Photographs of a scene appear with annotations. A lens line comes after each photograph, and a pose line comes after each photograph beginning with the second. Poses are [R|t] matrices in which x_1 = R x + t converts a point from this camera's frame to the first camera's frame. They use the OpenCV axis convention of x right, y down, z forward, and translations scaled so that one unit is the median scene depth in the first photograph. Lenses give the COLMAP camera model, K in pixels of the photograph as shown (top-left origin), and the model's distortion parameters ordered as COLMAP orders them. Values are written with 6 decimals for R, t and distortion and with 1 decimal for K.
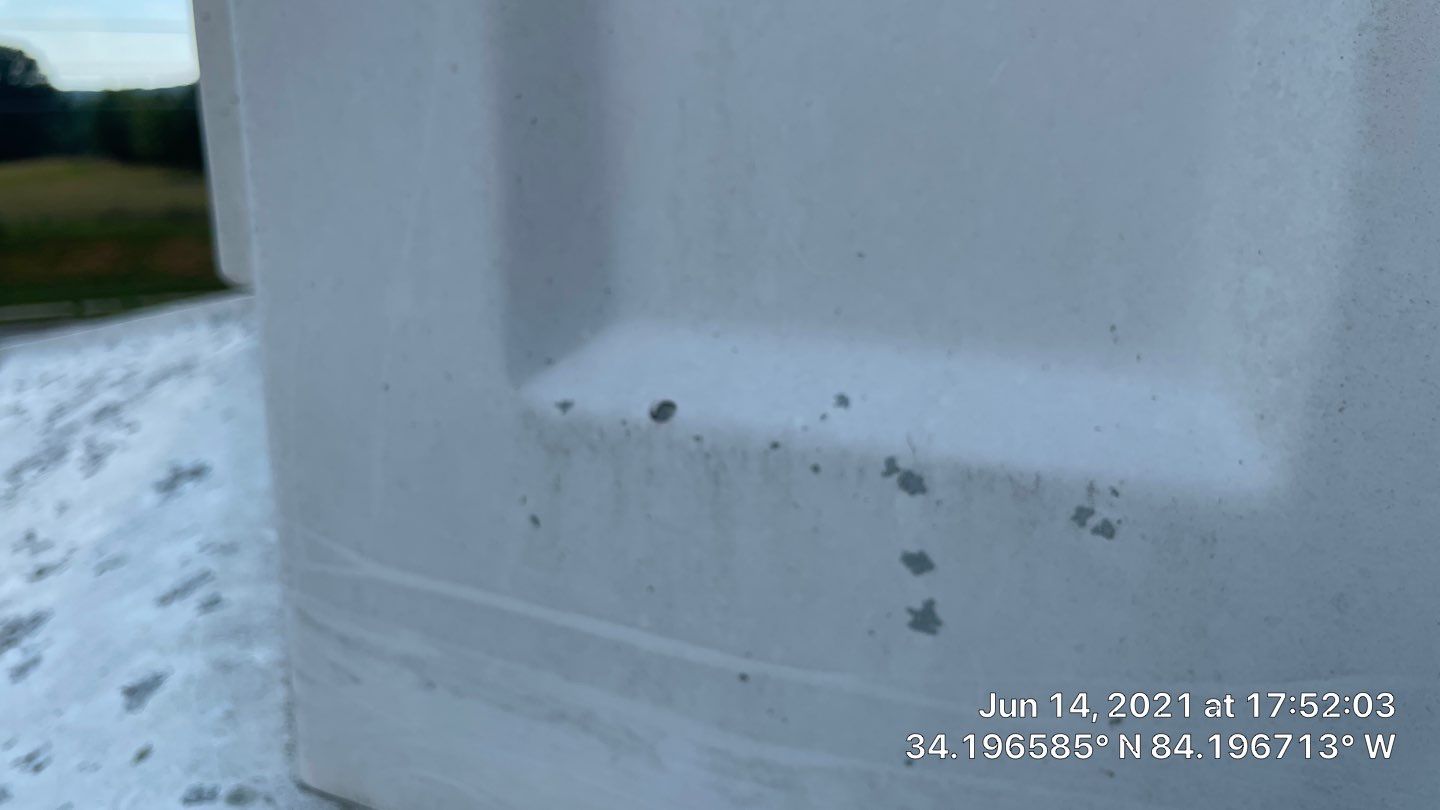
lens RADIAL K [[1087.3, 0, 722.4], [0, 1087.3, 391.6], [0, 0, 1]] dist [0.075792, -0.039910]
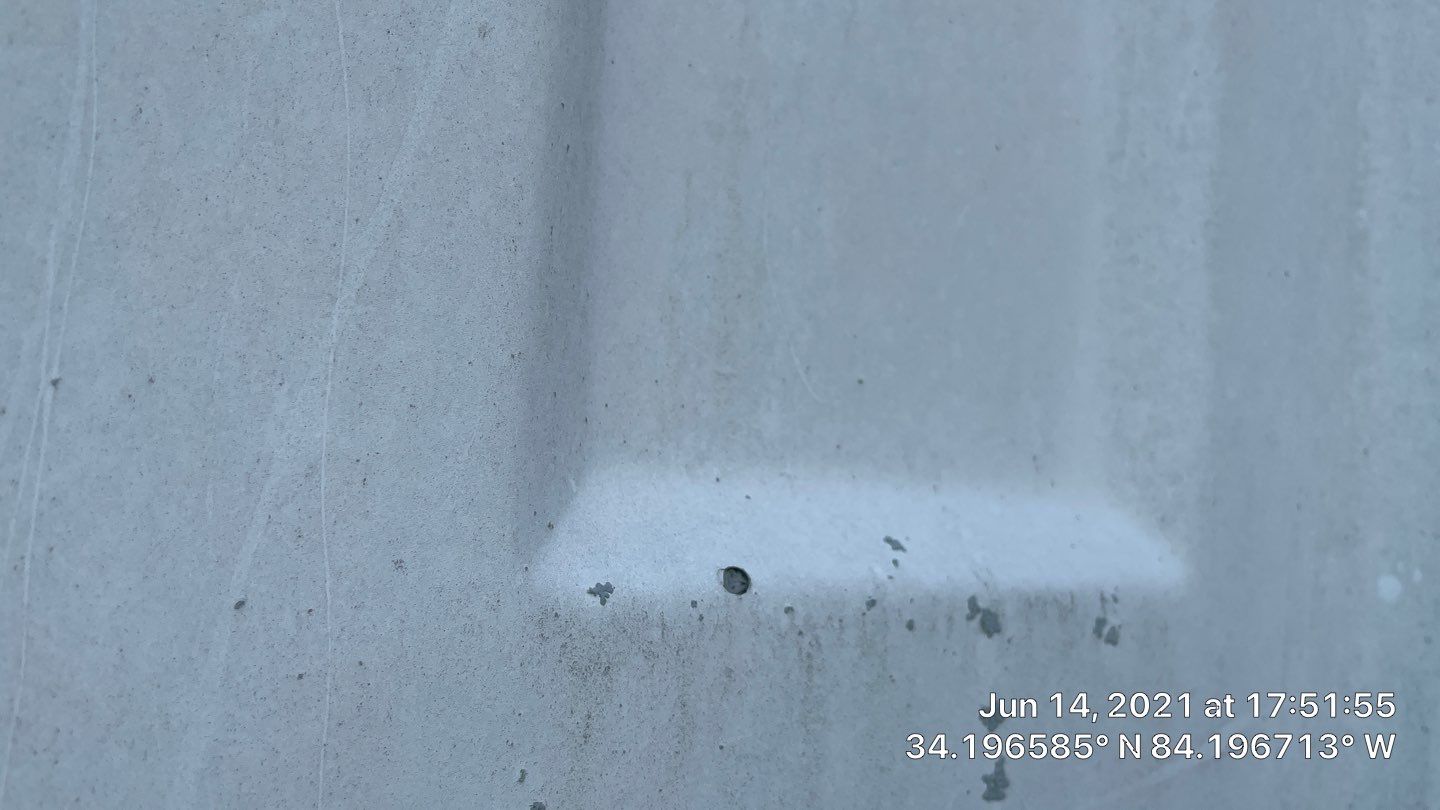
lens RADIAL K [[1087.3, 0, 720.8], [0, 1087.3, 409.9], [0, 0, 1]] dist [0.075792, -0.039910]
pose [[0.536544, 0.062832, 0.841530, -0.699558], [0.160263, 0.971489, -0.174716, 0.034387], [-0.828515, 0.228609, 0.511177, 0.662135]]
